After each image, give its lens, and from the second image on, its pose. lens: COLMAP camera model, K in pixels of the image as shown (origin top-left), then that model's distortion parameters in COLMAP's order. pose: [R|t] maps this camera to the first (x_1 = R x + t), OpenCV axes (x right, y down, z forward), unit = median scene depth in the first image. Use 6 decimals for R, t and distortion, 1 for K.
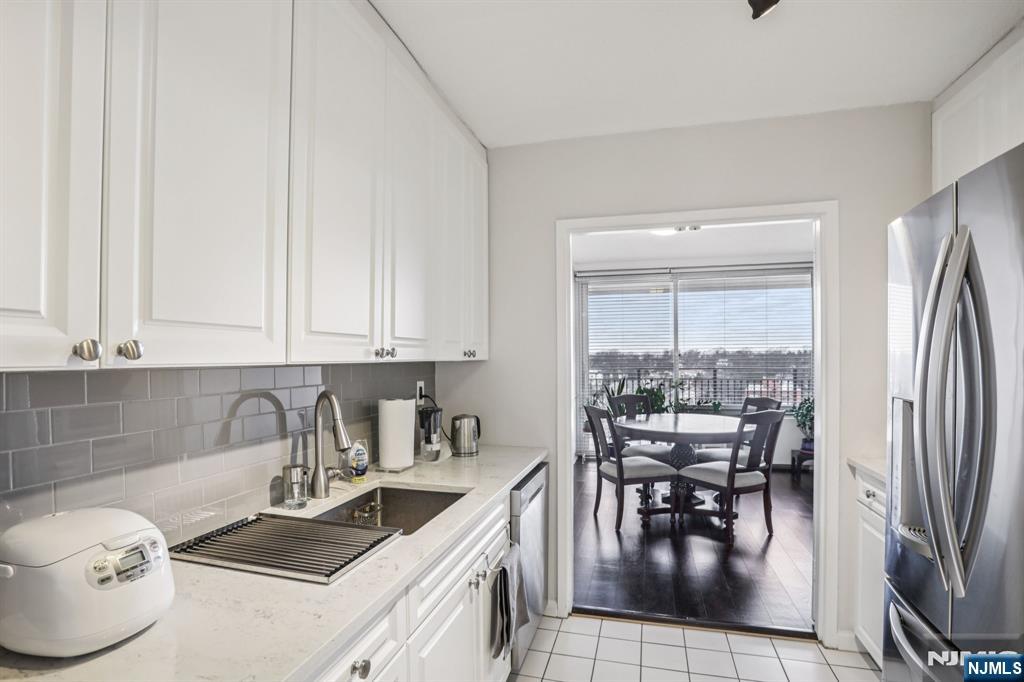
lens RADIAL K [[517.5, 0, 486.7], [0, 517.5, 355.0], [0, 0, 1]] dist [-0.003844, 0.001146]
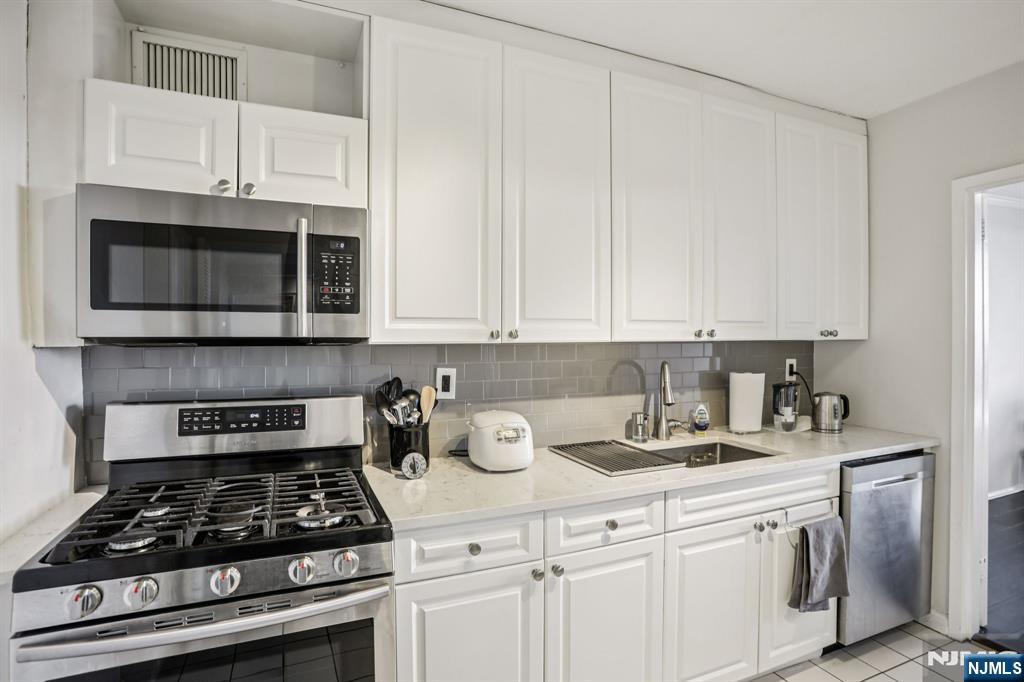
lens RADIAL K [[498.5, 0, 509.5], [0, 498.5, 344.4], [0, 0, 1]] dist [-0.047352, 0.001686]
pose [[0.654755, 0.012773, -0.755734, 0.384373], [0.005055, 0.999761, 0.021277, -0.005082], [0.755825, -0.017751, 0.654533, -0.150074]]
